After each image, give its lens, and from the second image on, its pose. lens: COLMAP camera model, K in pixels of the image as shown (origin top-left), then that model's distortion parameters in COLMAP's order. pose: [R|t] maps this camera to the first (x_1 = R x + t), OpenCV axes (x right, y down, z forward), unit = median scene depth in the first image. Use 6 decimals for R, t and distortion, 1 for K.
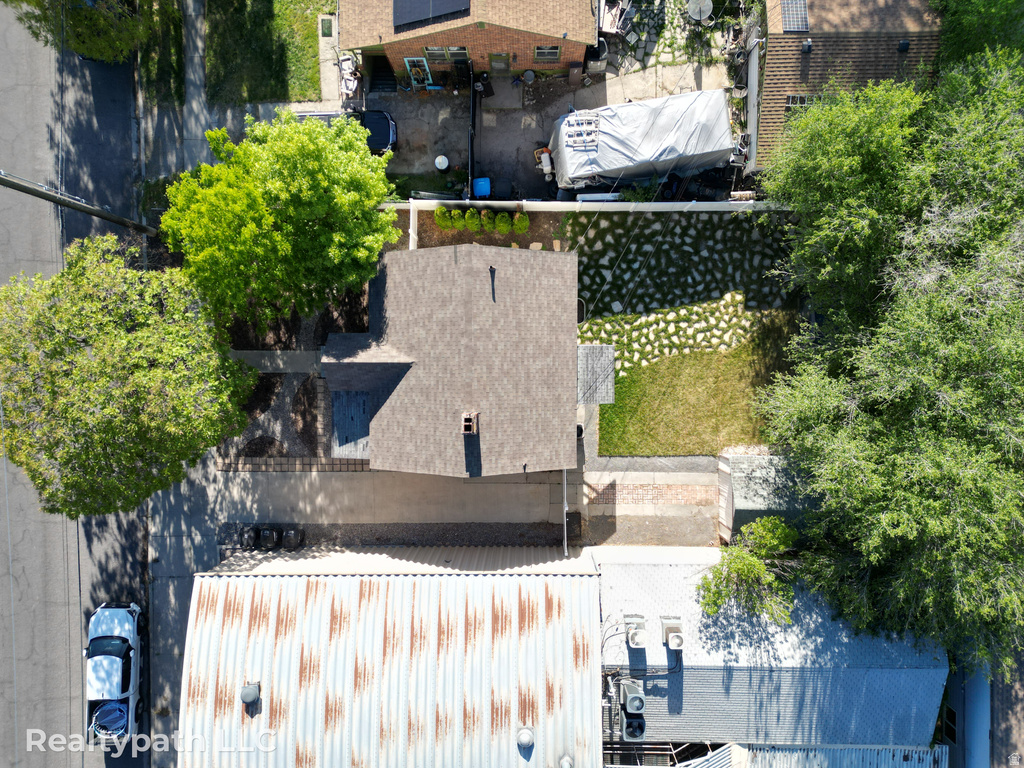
lens RADIAL K [[713.6, 0, 513.5], [0, 713.6, 389.0], [0, 0, 1]] dist [0.011970, -0.002836]
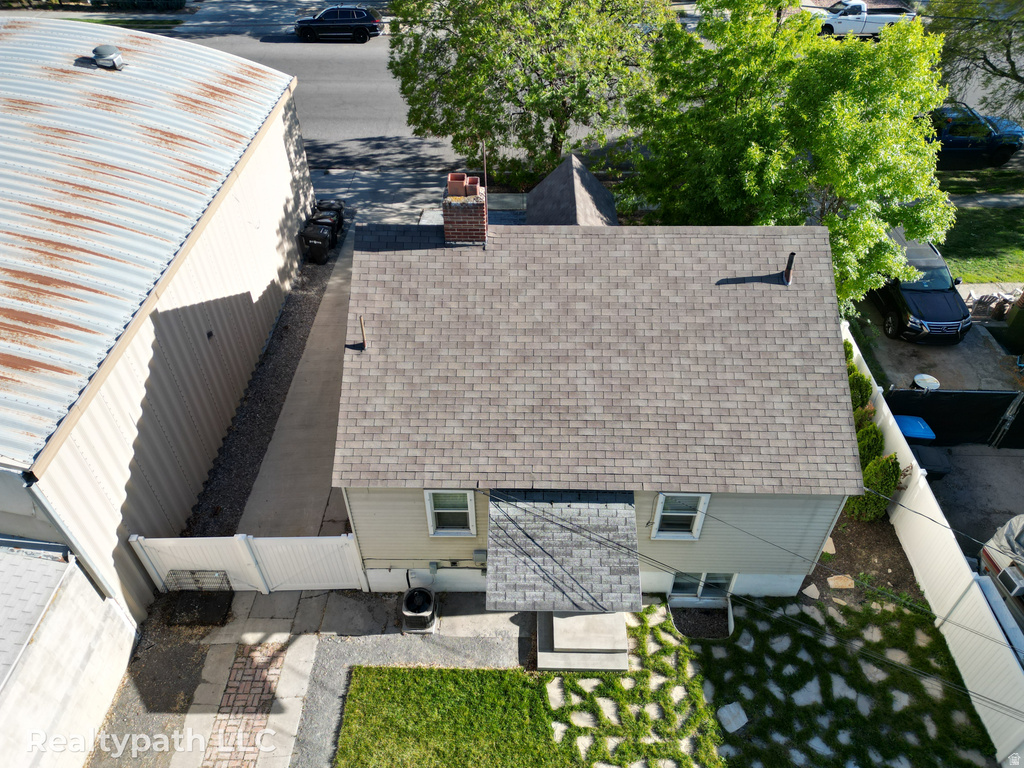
lens RADIAL K [[713.6, 0, 520.7], [0, 713.6, 383.5], [0, 0, 1]] dist [0.011970, -0.002836]
pose [[-0.013625, 0.678998, -0.734013, 0.307512], [-0.999252, -0.035808, -0.014576, 0.010830], [-0.036180, 0.733266, 0.678979, 0.609667]]
